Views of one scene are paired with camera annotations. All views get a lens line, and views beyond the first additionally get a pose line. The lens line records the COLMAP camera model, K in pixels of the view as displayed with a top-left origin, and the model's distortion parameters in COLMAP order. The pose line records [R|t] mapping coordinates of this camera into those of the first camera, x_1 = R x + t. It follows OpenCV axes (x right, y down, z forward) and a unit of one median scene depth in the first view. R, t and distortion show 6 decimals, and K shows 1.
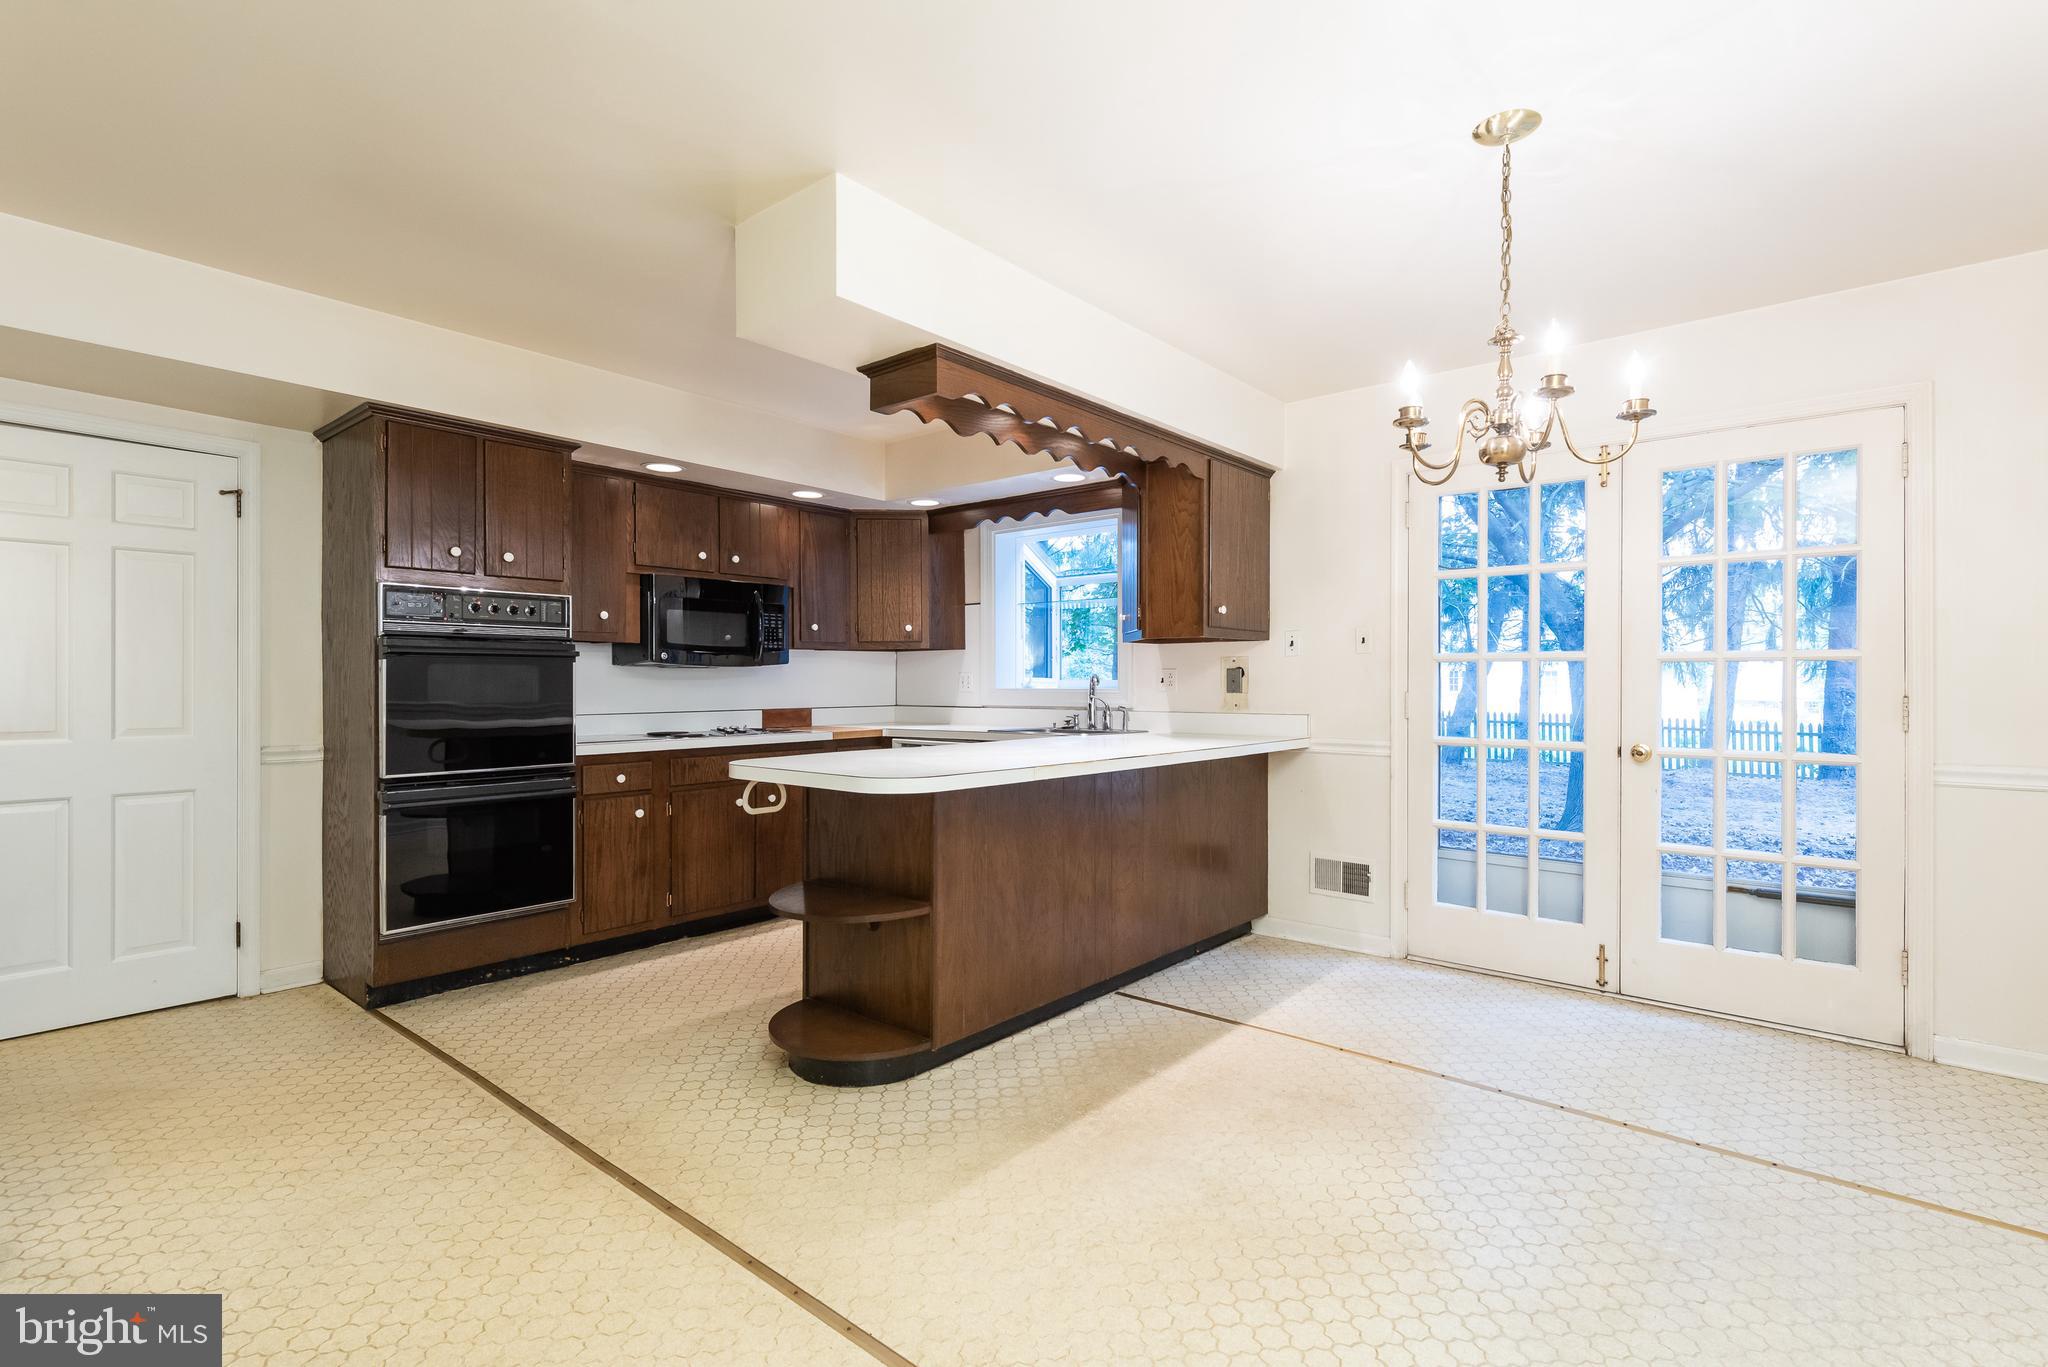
lens RADIAL K [[947.2, 0, 1049.7], [0, 947.2, 690.3], [0, 0, 1]] dist [0.010877, -0.004258]
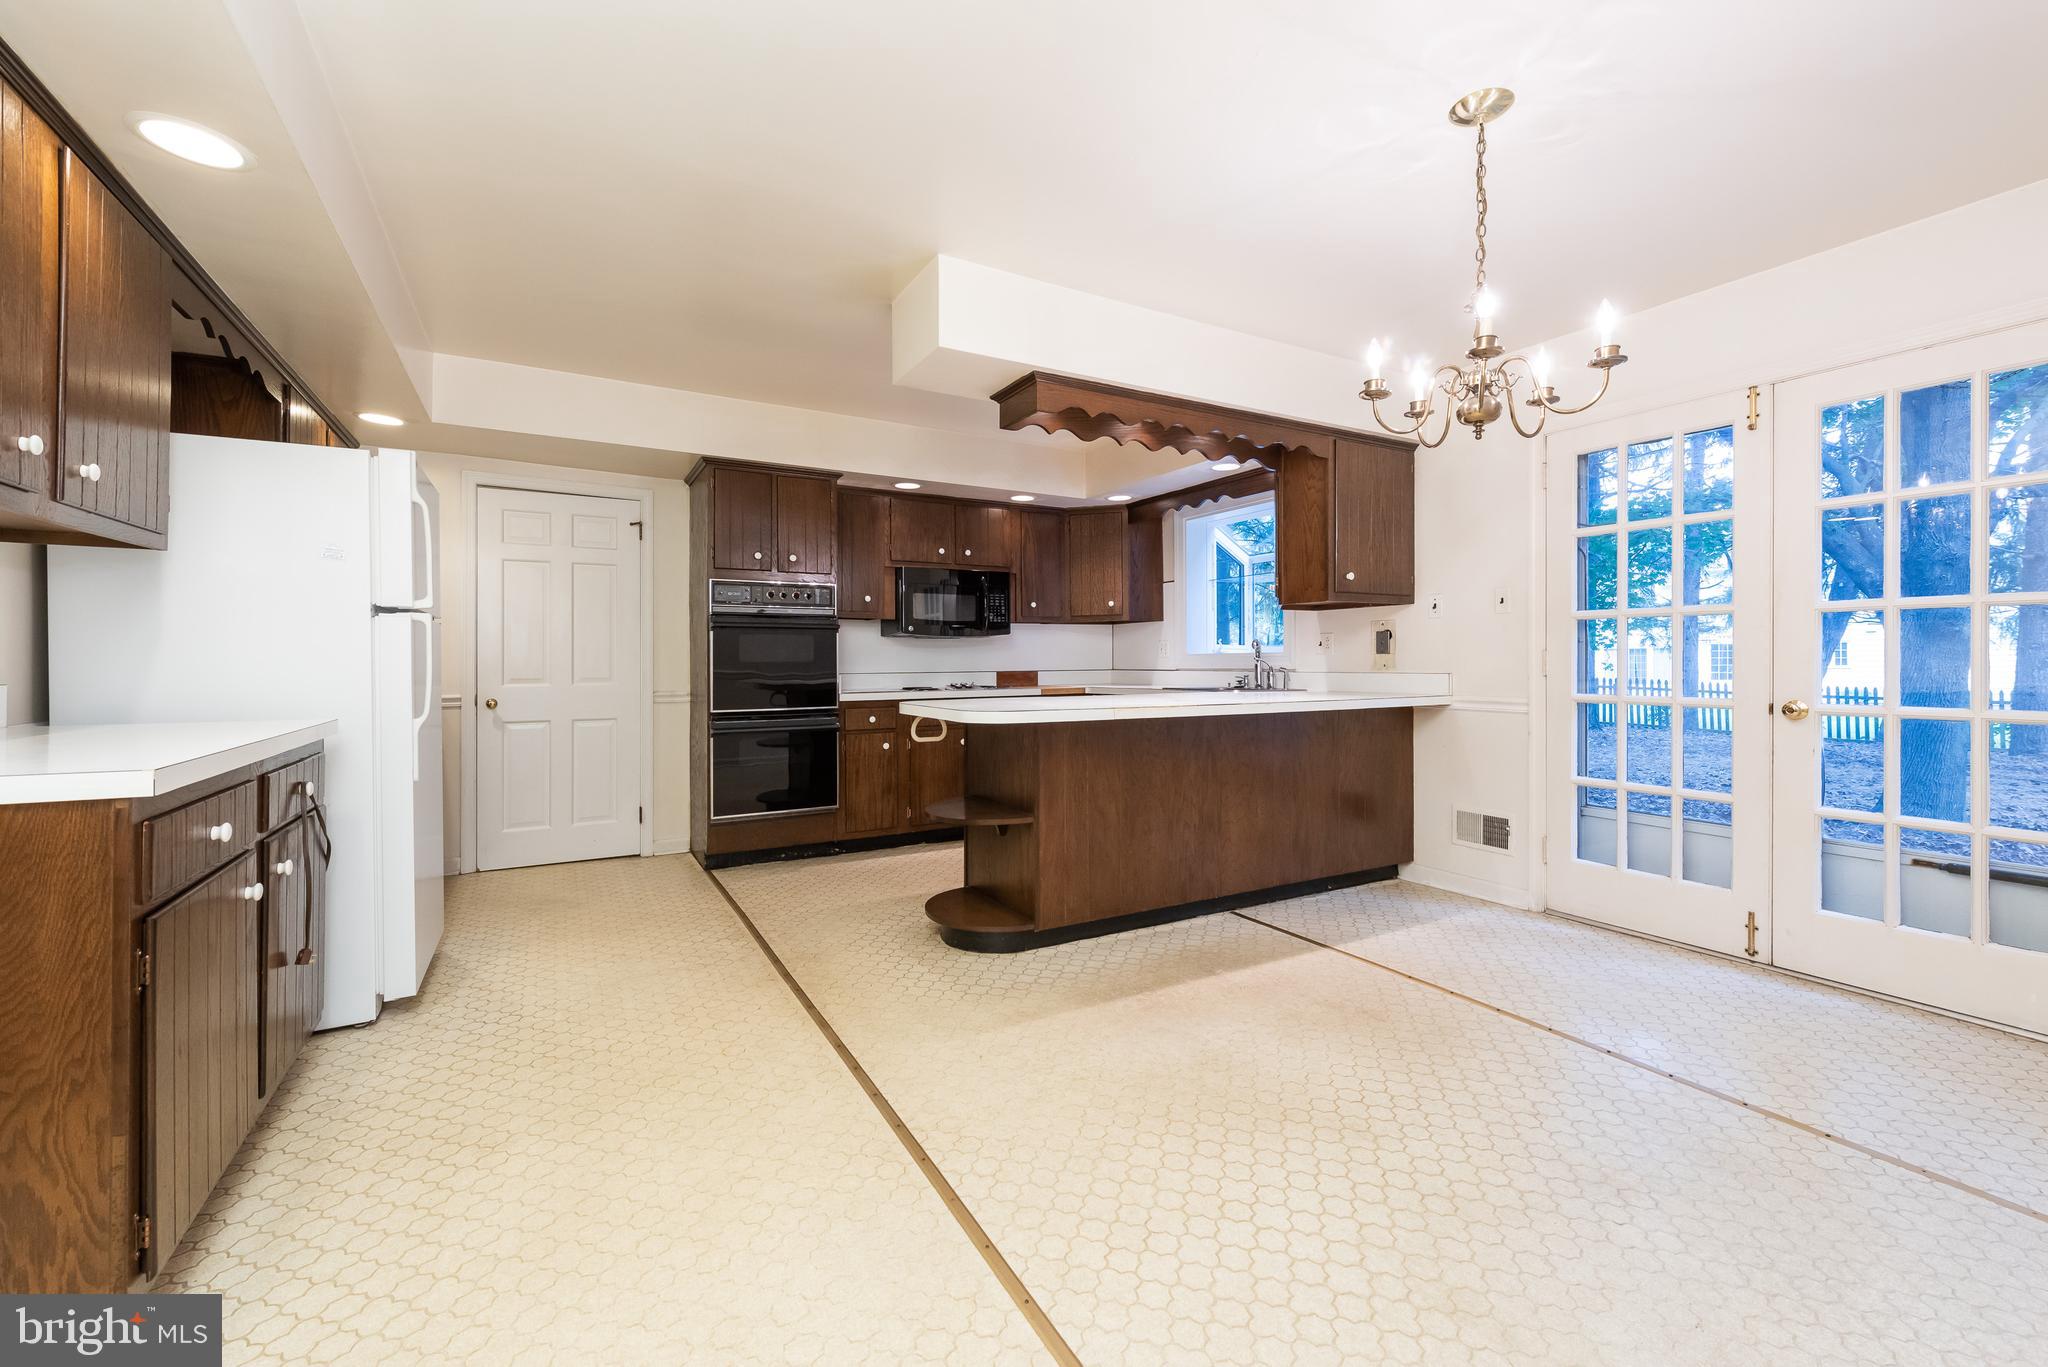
lens RADIAL K [[838.9, 0, 1051.1], [0, 838.9, 665.5], [0, 0, 1]] dist [0.008001, -0.001193]
pose [[0.939090, -0.002361, -0.343663, 0.216035], [0.001682, 0.999996, -0.002273, 0.022179], [0.343667, 0.001556, 0.939090, -0.032056]]
